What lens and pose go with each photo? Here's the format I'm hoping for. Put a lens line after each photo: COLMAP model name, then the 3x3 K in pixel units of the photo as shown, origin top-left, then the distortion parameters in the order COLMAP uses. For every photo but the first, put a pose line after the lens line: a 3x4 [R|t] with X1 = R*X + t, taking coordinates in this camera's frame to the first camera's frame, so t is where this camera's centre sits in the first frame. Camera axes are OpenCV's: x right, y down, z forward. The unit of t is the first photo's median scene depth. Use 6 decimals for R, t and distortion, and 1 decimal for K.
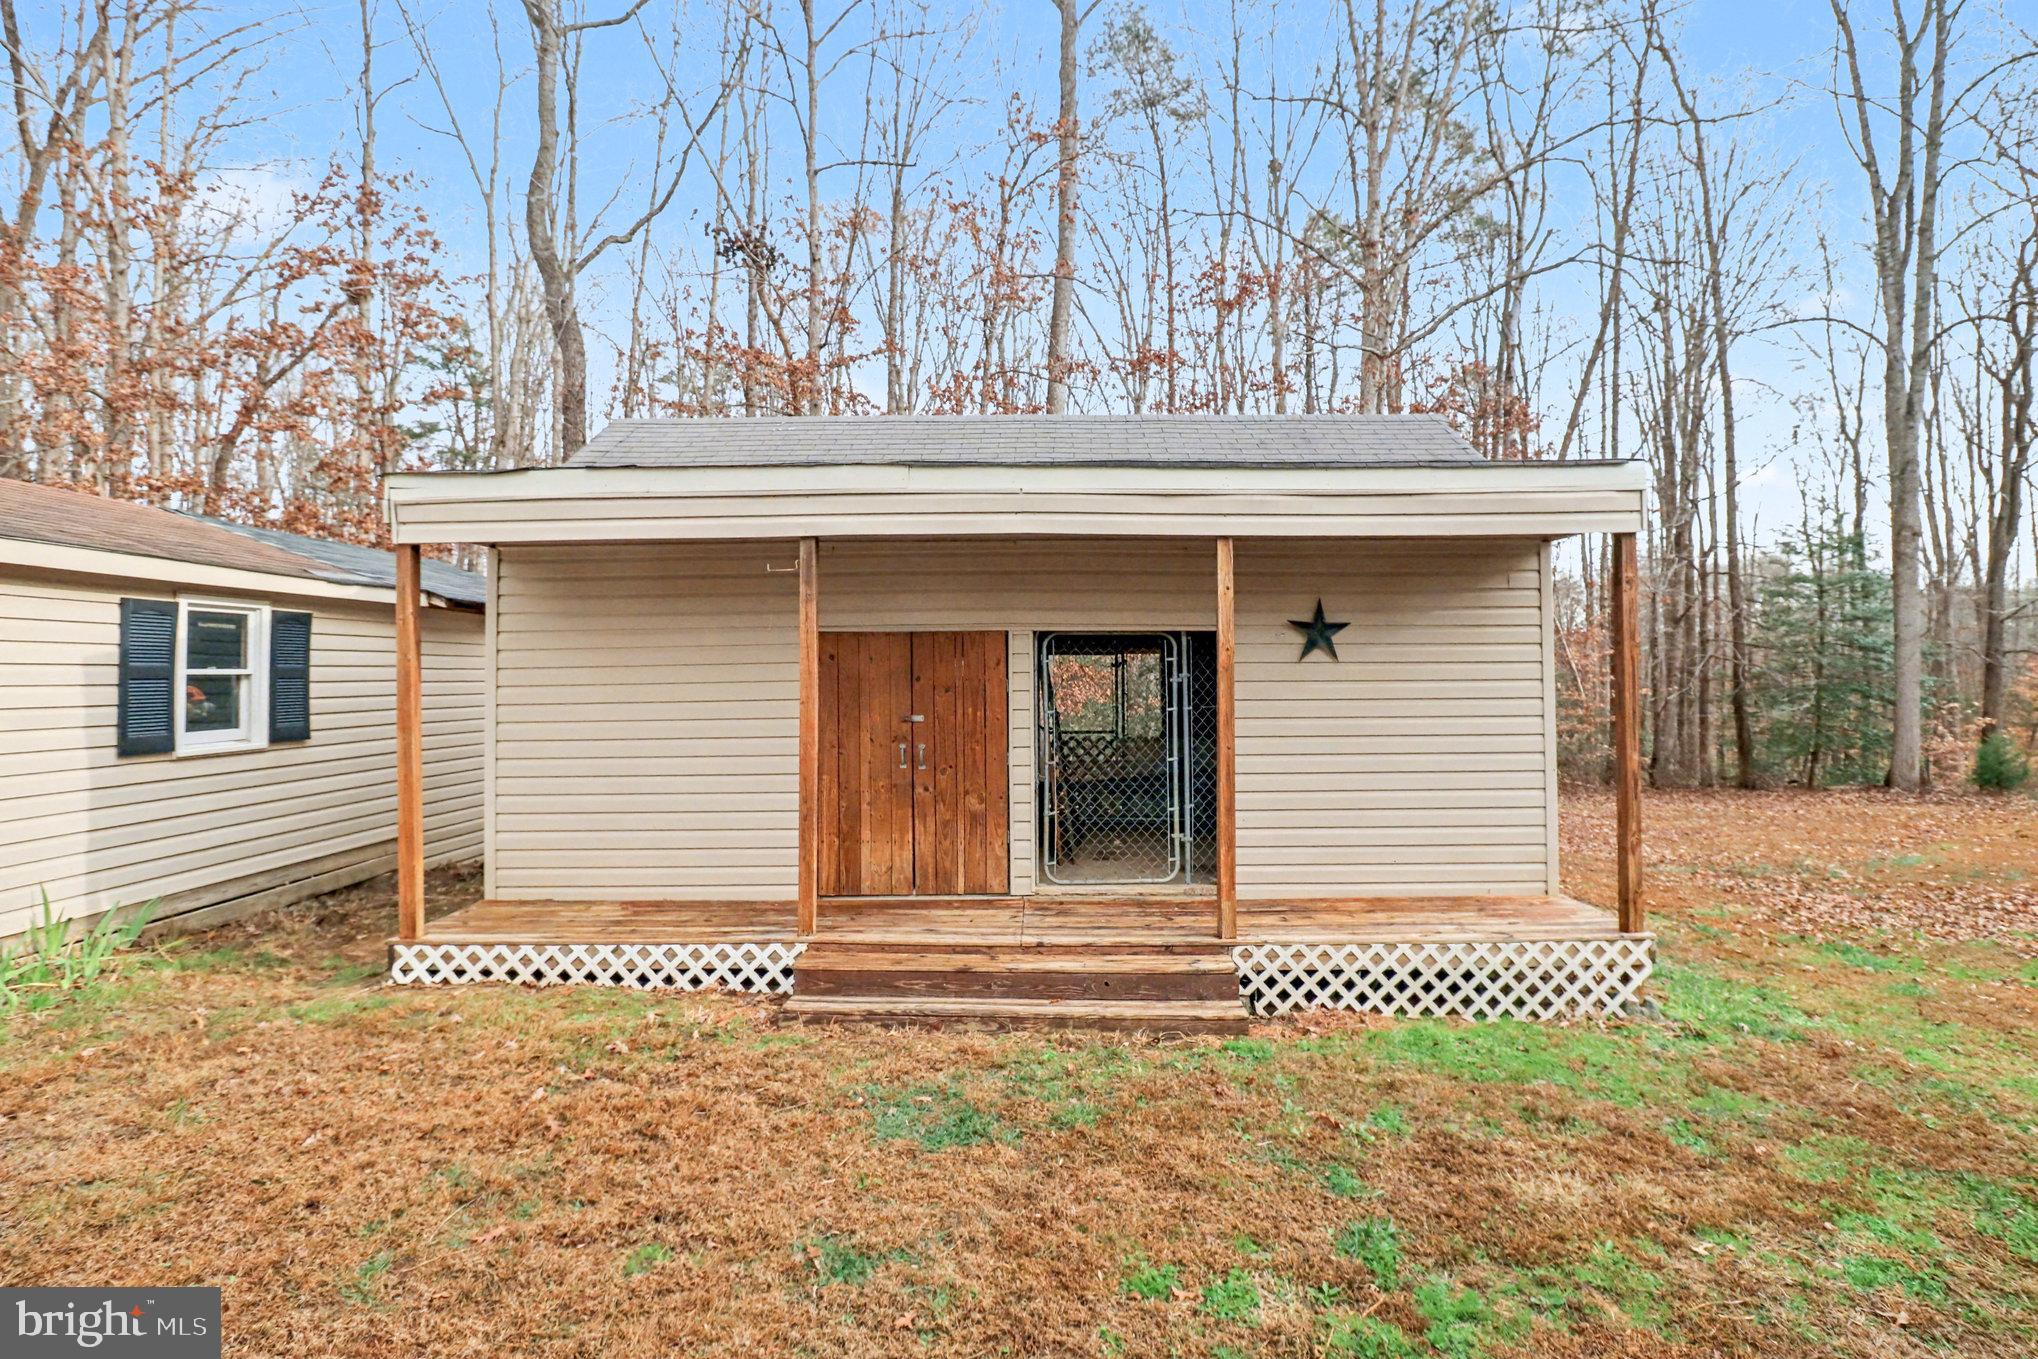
lens RADIAL K [[934.6, 0, 1023.3], [0, 934.6, 668.8], [0, 0, 1]] dist [0.001471, -0.000003]
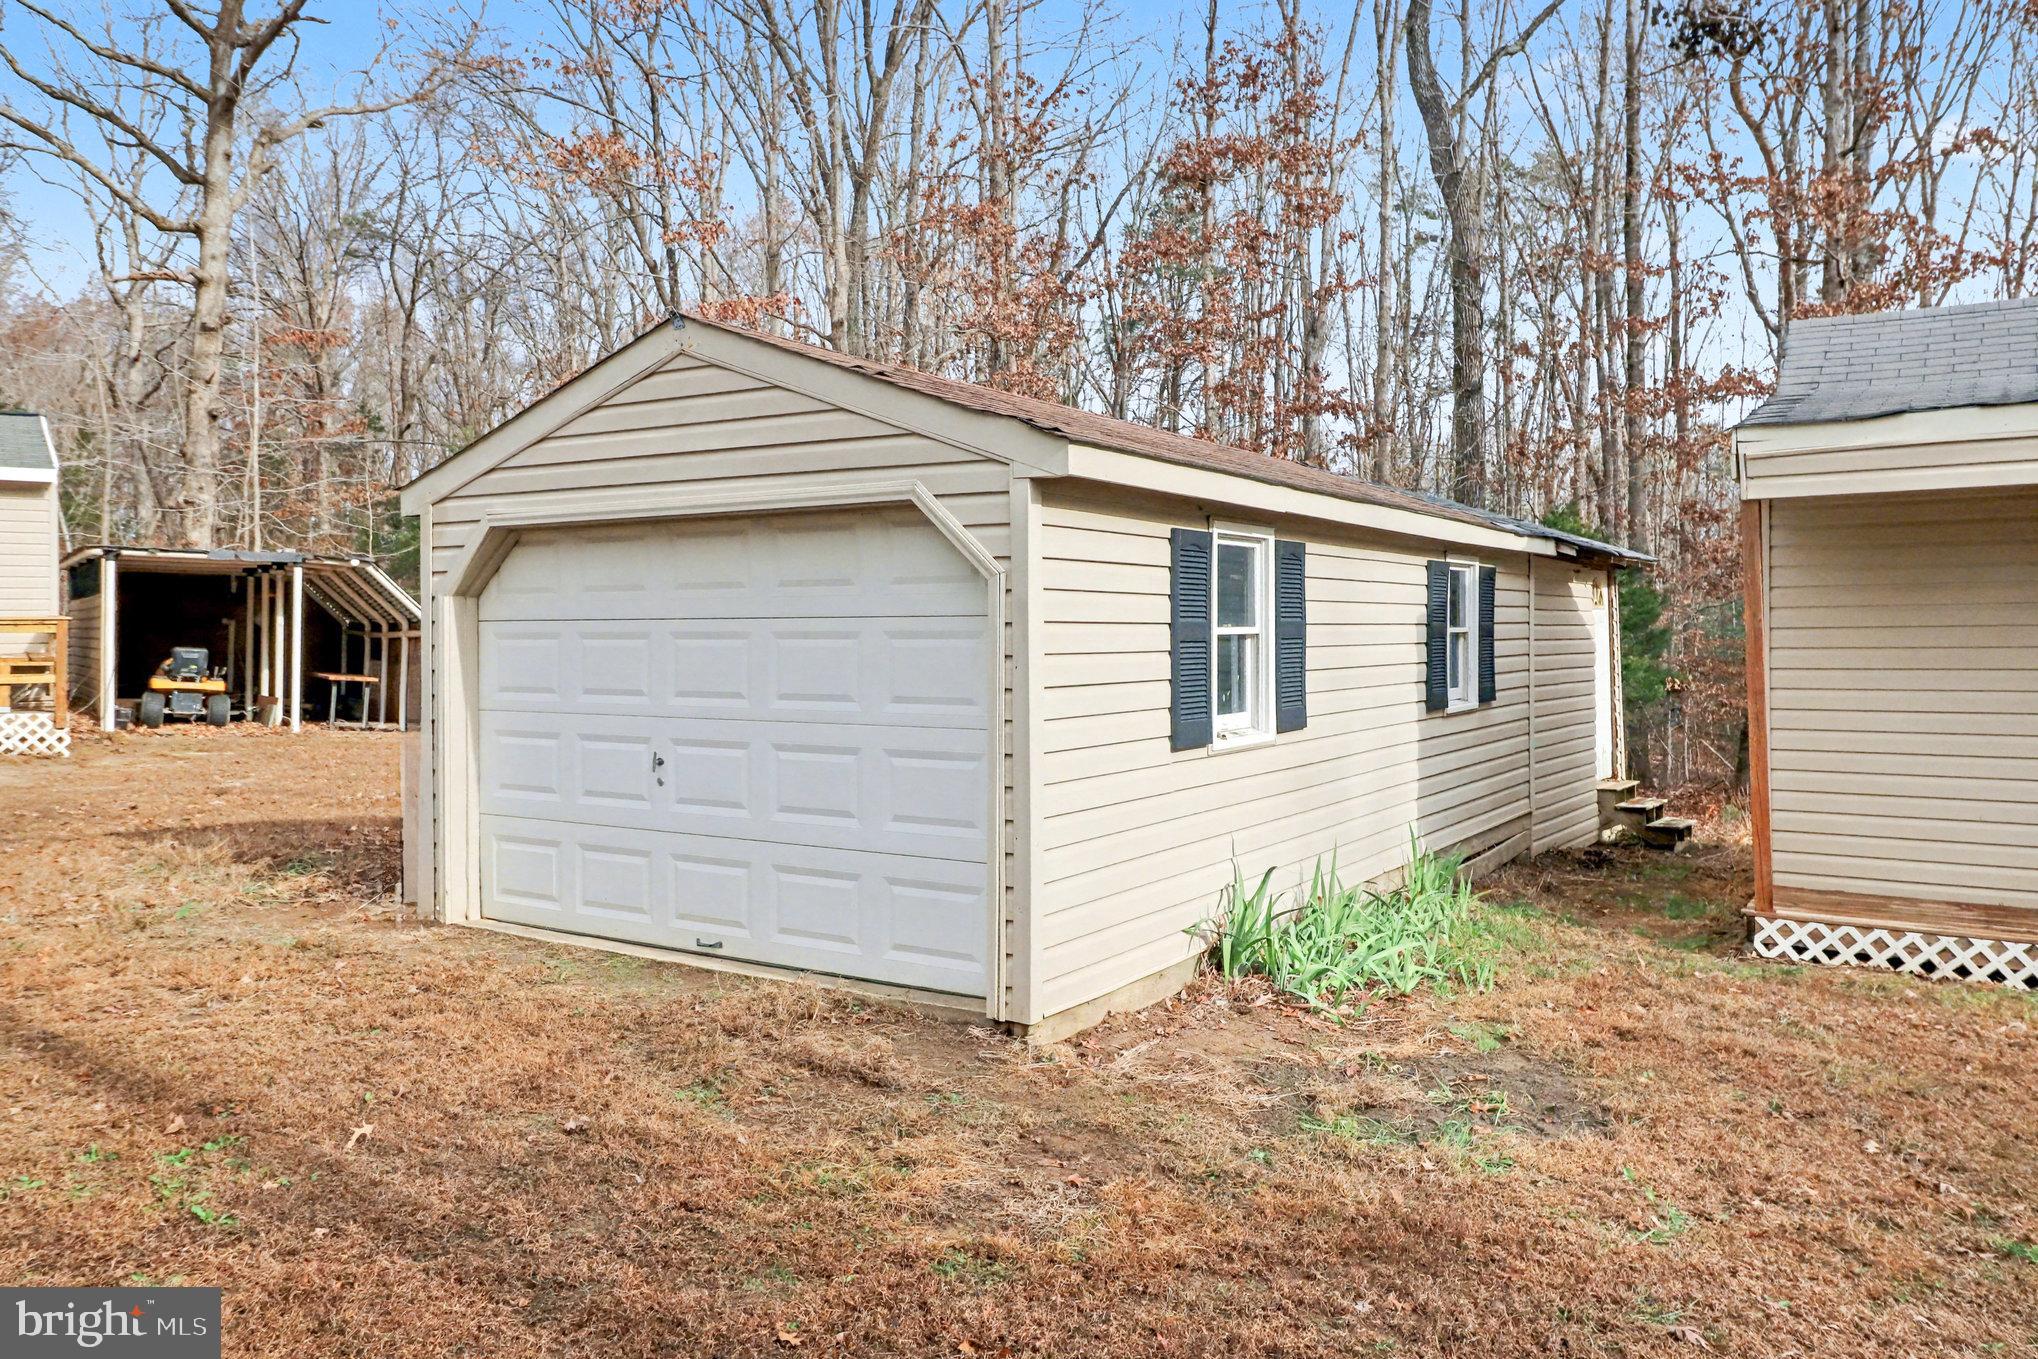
lens RADIAL K [[1440.9, 0, 1033.1], [0, 1440.9, 607.9], [0, 0, 1]] dist [0.003574, 0.001678]
pose [[0.855620, -0.002786, -0.517596, -0.535234], [0.000484, 0.999989, -0.004582, -0.016270], [0.517603, 0.003670, 0.855613, -0.655523]]
